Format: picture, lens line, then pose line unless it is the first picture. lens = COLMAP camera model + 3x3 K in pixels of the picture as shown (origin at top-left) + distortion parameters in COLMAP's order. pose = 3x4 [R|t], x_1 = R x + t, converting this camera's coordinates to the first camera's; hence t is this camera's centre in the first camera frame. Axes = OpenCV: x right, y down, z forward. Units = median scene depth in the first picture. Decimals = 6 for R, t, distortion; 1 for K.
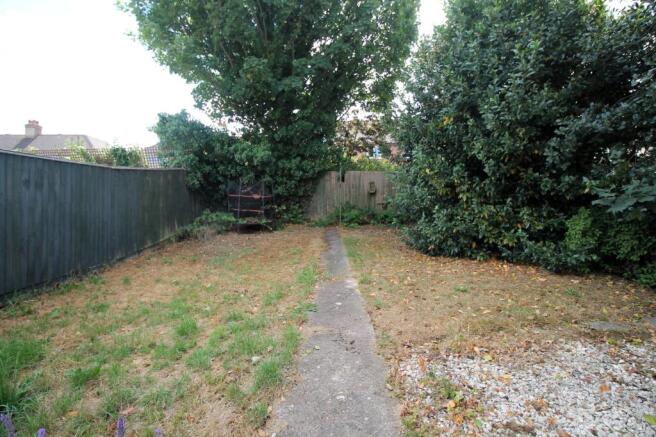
lens RADIAL K [[309.1, 0, 328.9], [0, 309.1, 210.6], [0, 0, 1]] dist [0.000985, -0.015611]
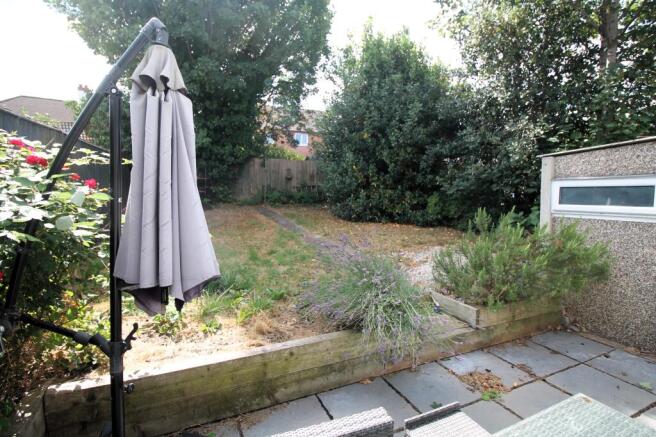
lens RADIAL K [[309.1, 0, 328.9], [0, 309.1, 210.6], [0, 0, 1]] dist [0.000985, -0.015611]
pose [[0.925428, -0.006545, 0.378866, -0.425107], [-0.014032, 0.998573, 0.051527, 0.014375], [-0.378663, -0.053000, 0.924016, -0.439874]]
